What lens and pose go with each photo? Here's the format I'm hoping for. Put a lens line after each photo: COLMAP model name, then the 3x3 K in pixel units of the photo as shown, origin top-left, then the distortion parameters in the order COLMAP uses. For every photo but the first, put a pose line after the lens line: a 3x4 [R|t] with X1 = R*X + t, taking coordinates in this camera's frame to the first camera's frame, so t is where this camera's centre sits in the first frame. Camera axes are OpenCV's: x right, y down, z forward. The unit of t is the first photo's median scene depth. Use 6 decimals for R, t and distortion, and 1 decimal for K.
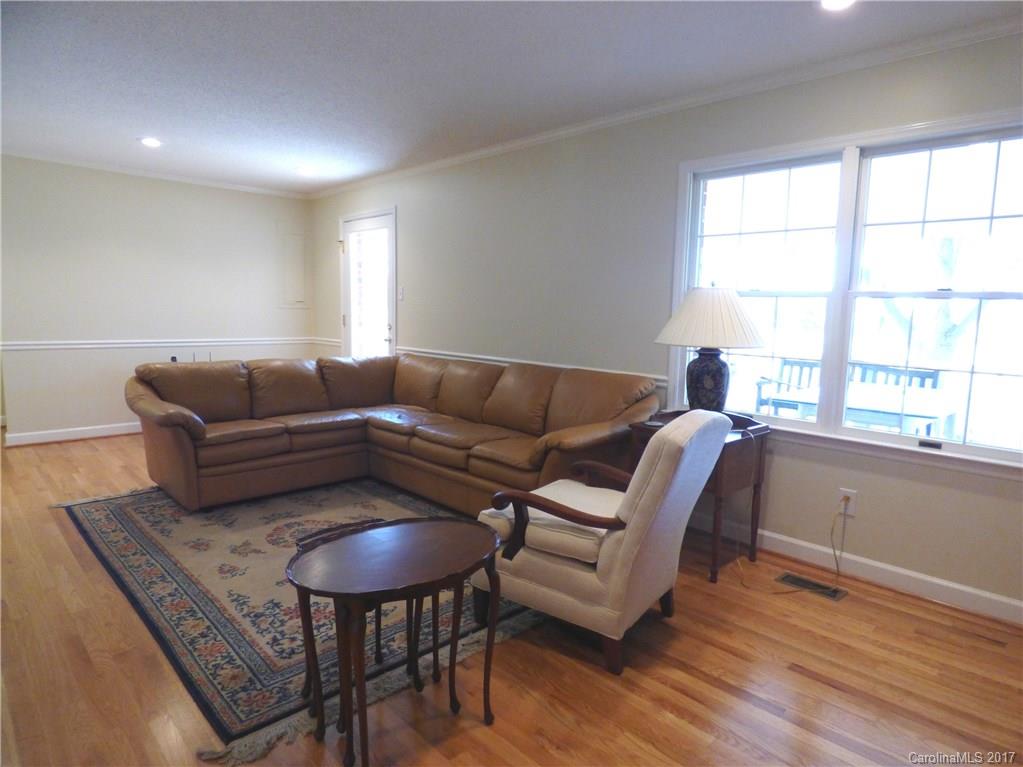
lens RADIAL K [[611.1, 0, 514.9], [0, 611.1, 382.0], [0, 0, 1]] dist [-0.007412, -0.001016]
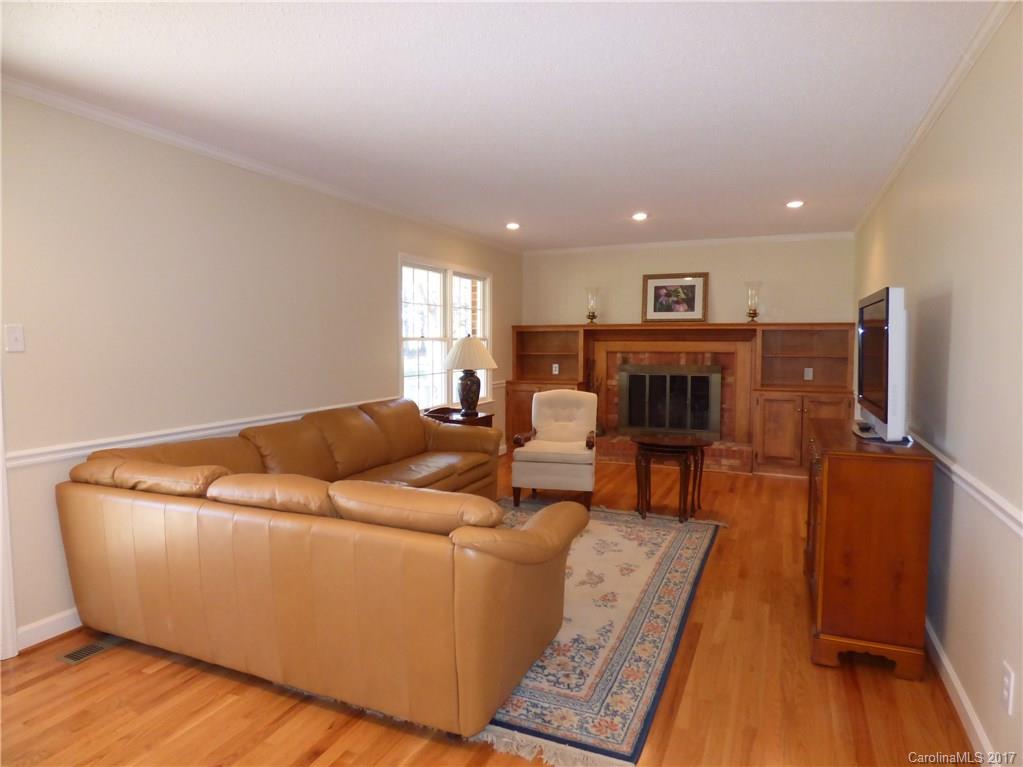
lens RADIAL K [[611.1, 0, 514.7], [0, 611.1, 383.0], [0, 0, 1]] dist [-0.007412, -0.001016]
pose [[-0.375338, -0.096064, 0.921896, -1.445426], [0.103815, 0.983999, 0.144802, -0.268112], [-0.921056, 0.150057, -0.359360, 1.540275]]
